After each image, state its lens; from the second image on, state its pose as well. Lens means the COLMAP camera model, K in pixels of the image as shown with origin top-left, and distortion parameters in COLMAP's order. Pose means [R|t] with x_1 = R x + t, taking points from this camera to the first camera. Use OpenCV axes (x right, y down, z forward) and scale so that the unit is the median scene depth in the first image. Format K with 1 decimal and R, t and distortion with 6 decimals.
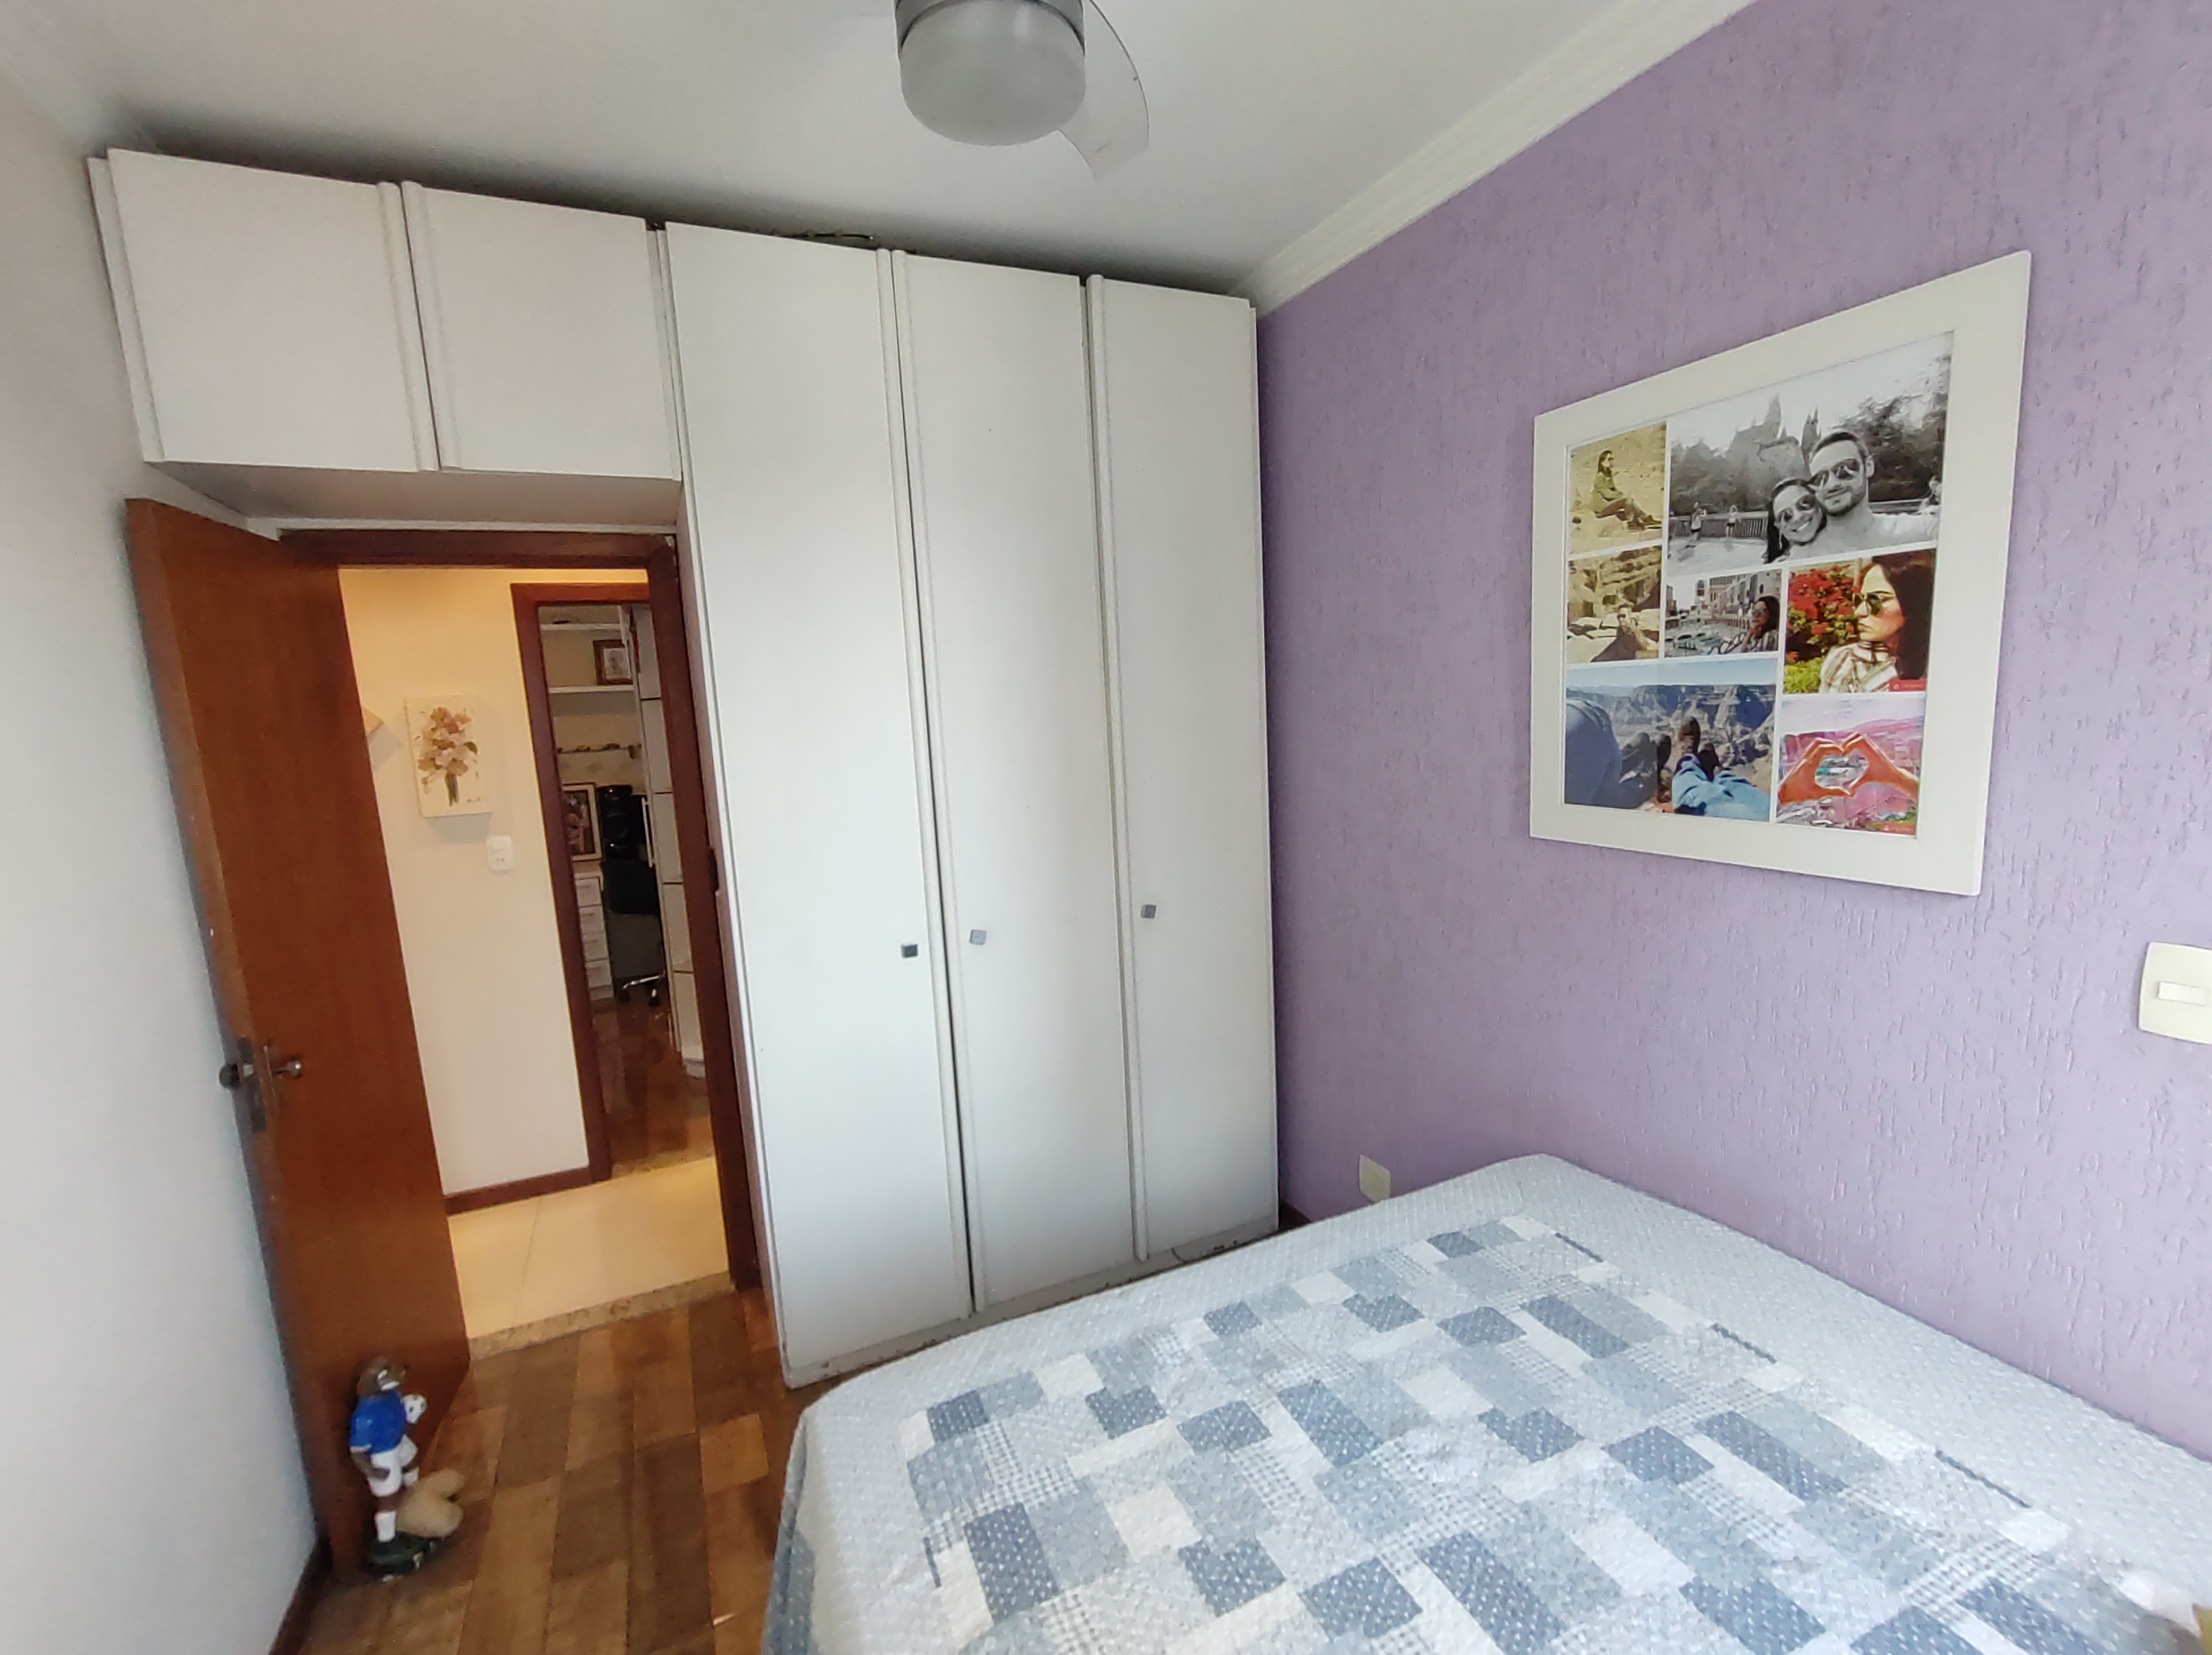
lens RADIAL K [[991.9, 0, 1092.8], [0, 991.9, 845.1], [0, 0, 1]] dist [0.001018, -0.000587]
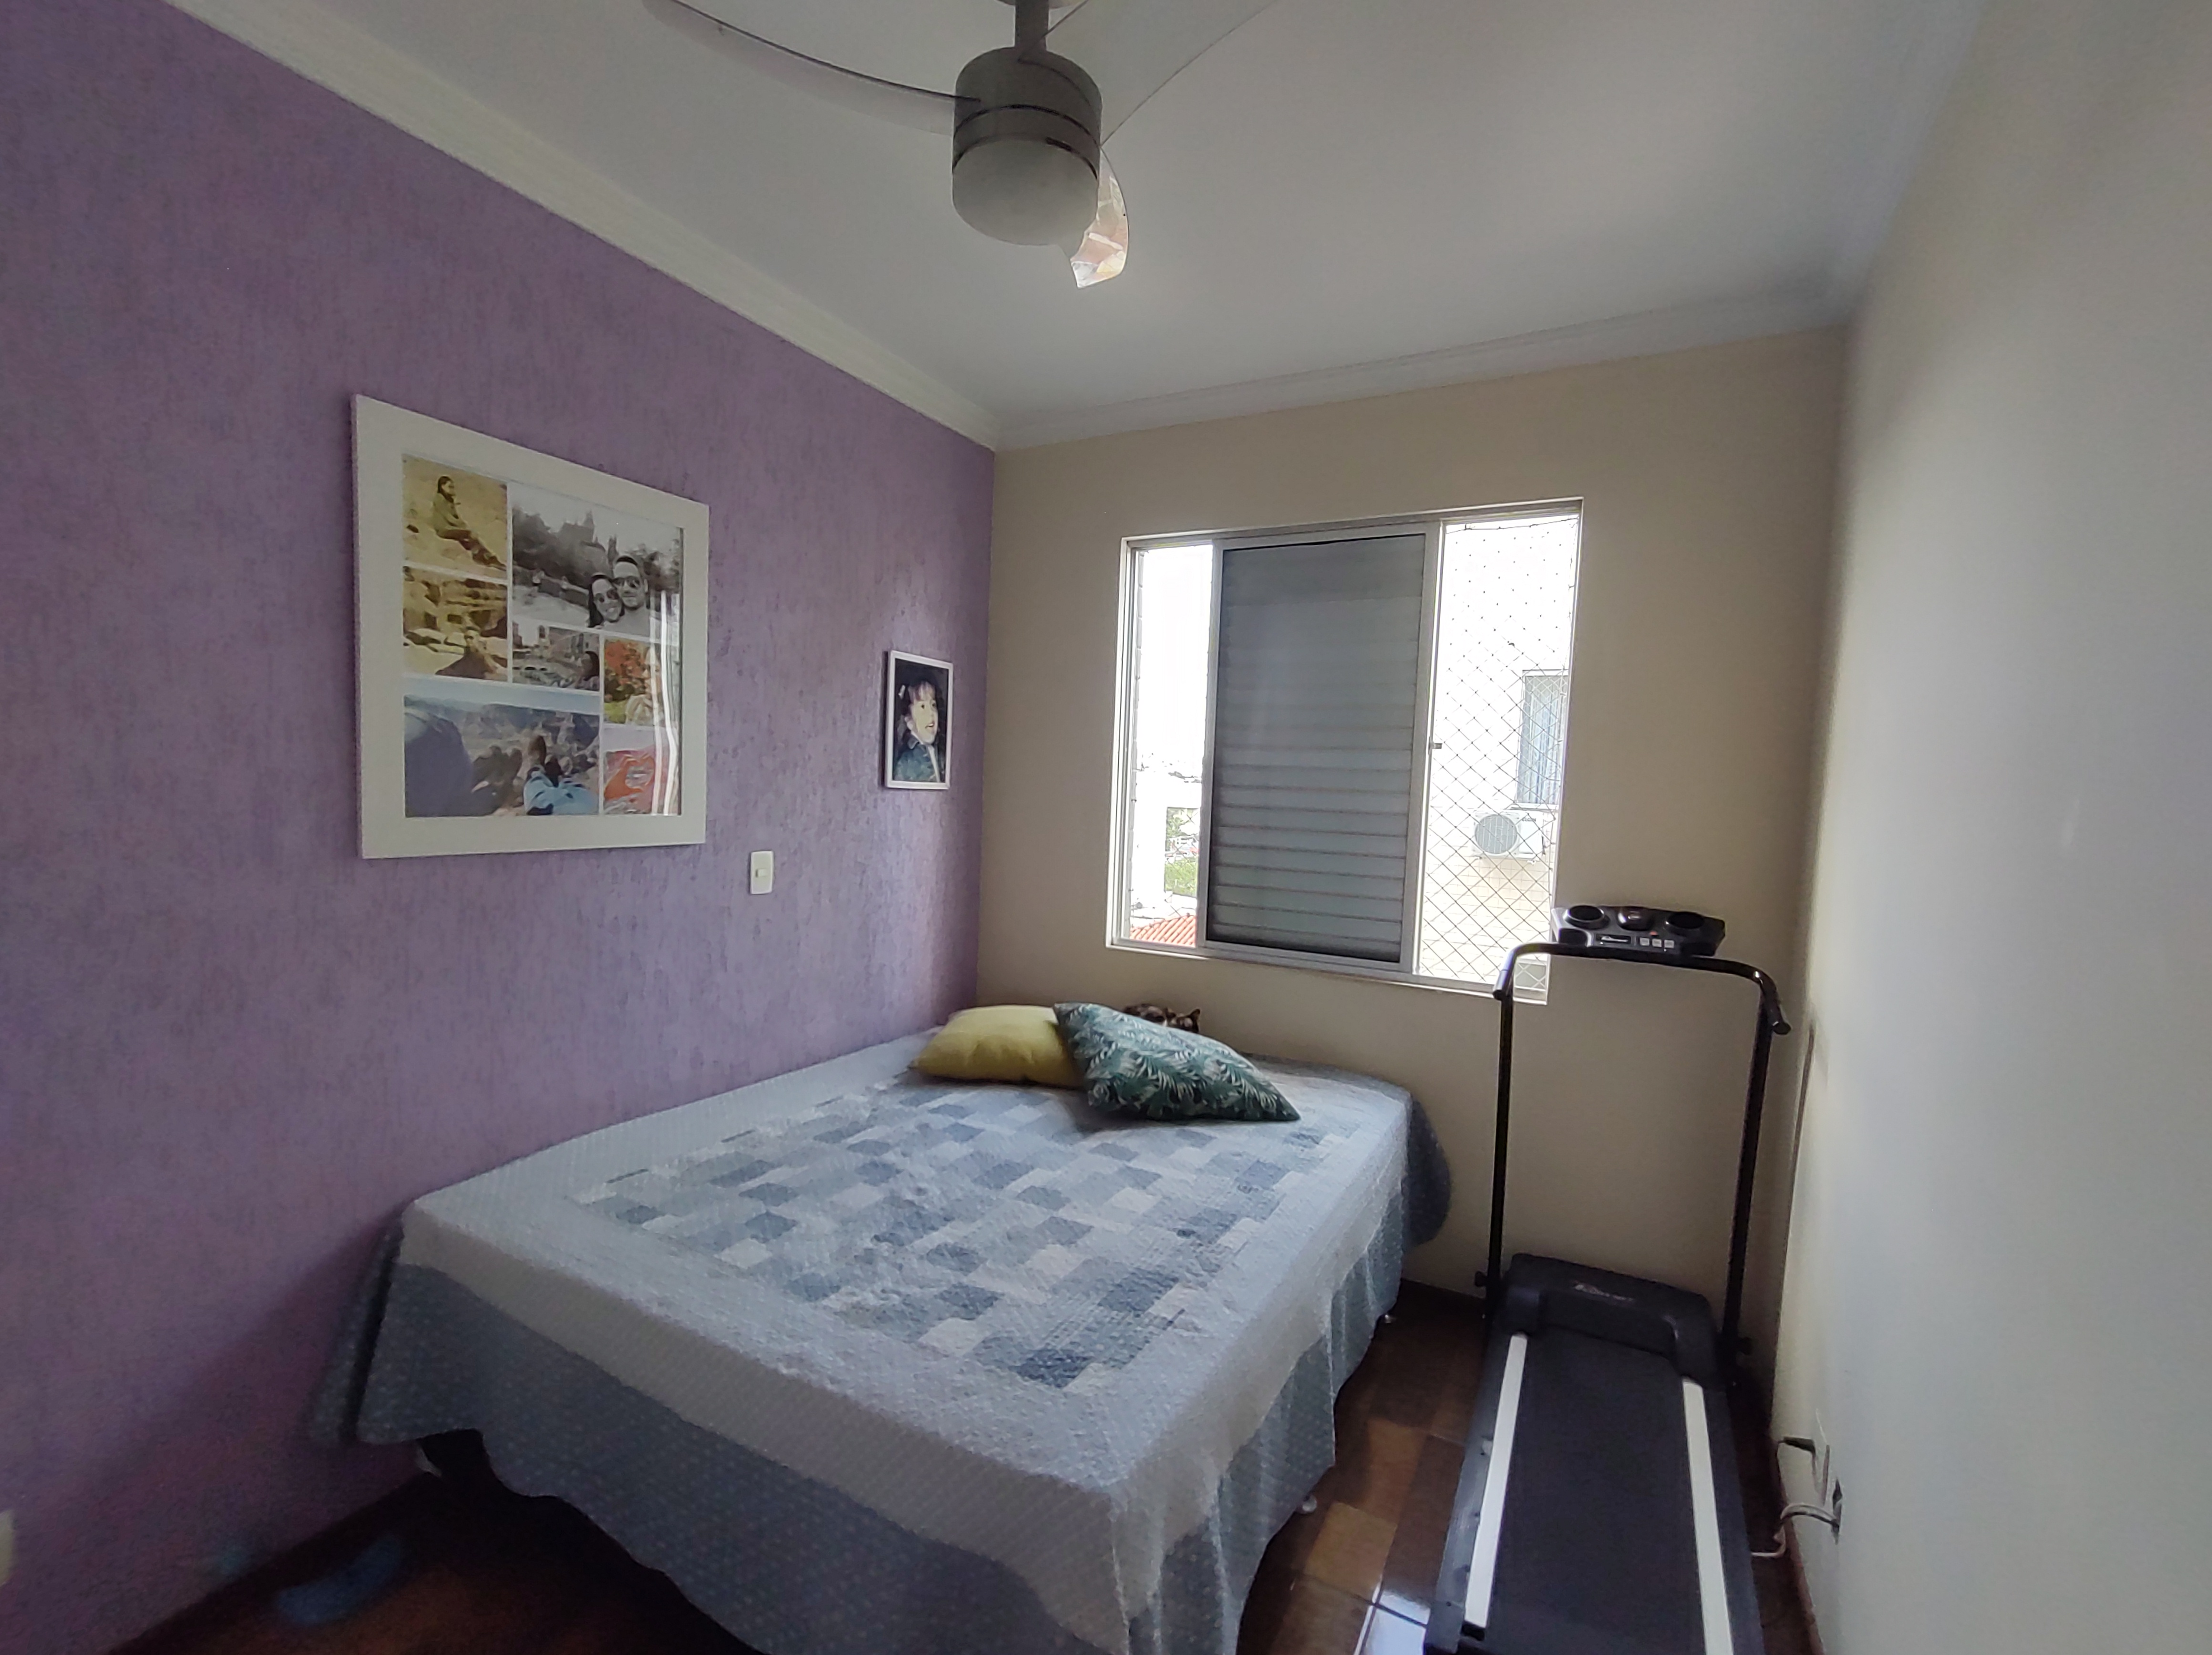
lens RADIAL K [[991.9, 0, 1092.8], [0, 991.9, 845.1], [0, 0, 1]] dist [0.001018, -0.000587]
pose [[-0.609935, -0.021742, 0.792153, -0.797468], [0.112633, 0.987096, 0.113817, -0.058236], [-0.784406, 0.158644, -0.599616, 1.239956]]
